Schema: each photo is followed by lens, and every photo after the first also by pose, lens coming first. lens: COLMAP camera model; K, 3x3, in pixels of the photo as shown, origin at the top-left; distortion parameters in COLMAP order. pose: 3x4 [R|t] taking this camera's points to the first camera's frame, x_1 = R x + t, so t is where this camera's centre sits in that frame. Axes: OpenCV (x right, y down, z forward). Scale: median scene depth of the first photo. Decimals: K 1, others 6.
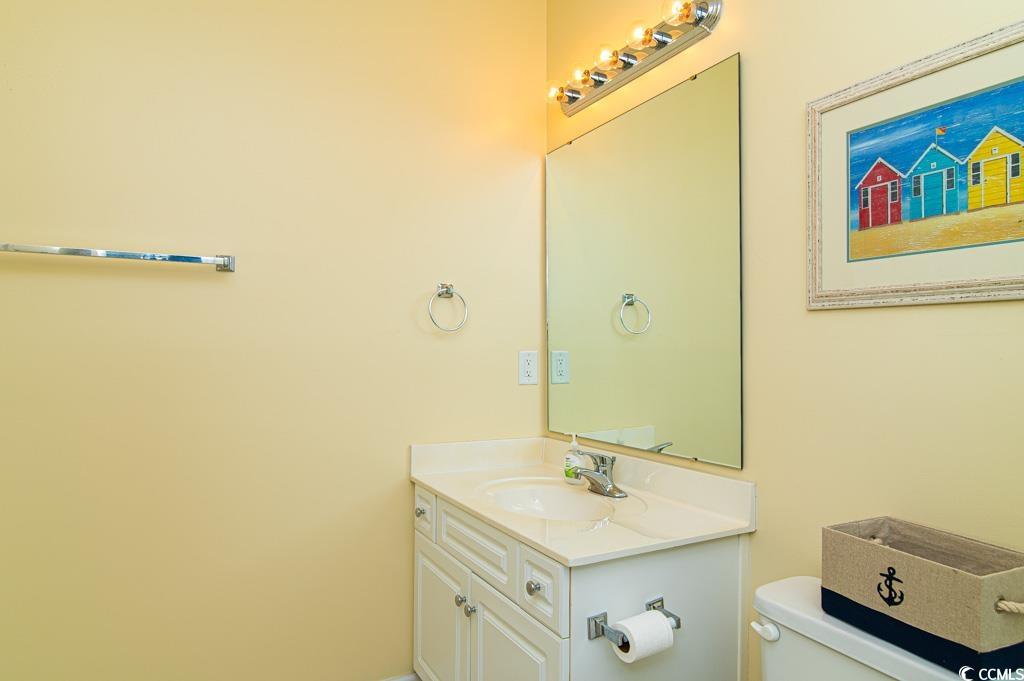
lens RADIAL K [[614.6, 0, 508.3], [0, 614.6, 347.1], [0, 0, 1]] dist [-0.009914, 0.000045]
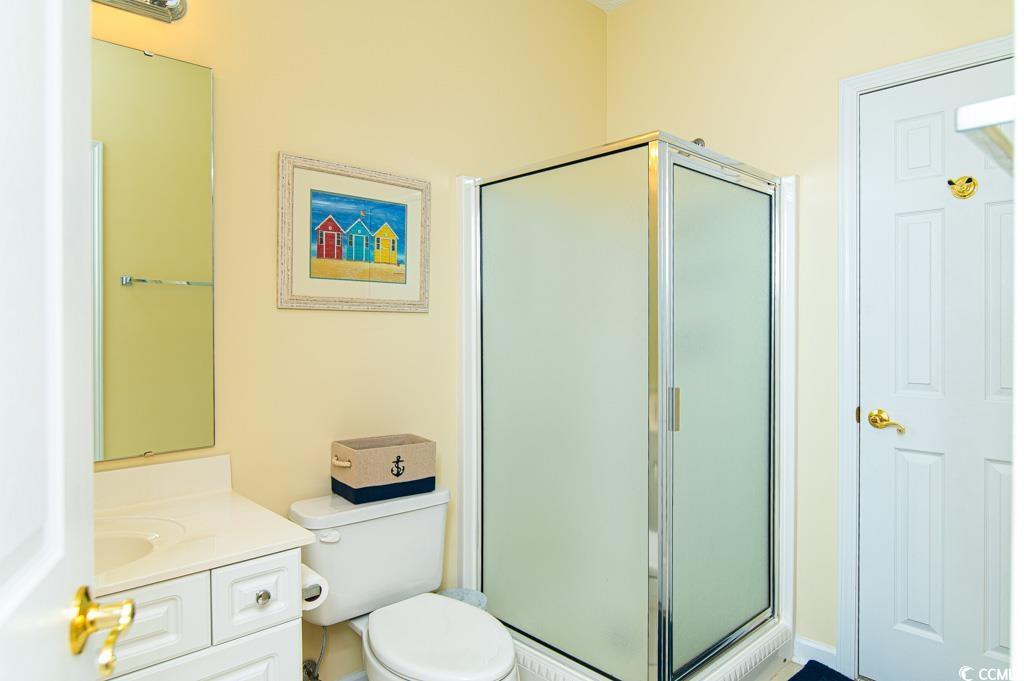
lens RADIAL K [[614.6, 0, 509.2], [0, 614.6, 333.7], [0, 0, 1]] dist [-0.009914, 0.000045]
pose [[-0.235861, -0.009254, 0.971743, -1.055912], [-0.003606, 0.999956, 0.008648, -0.020663], [-0.971780, -0.001464, -0.235884, 0.943763]]
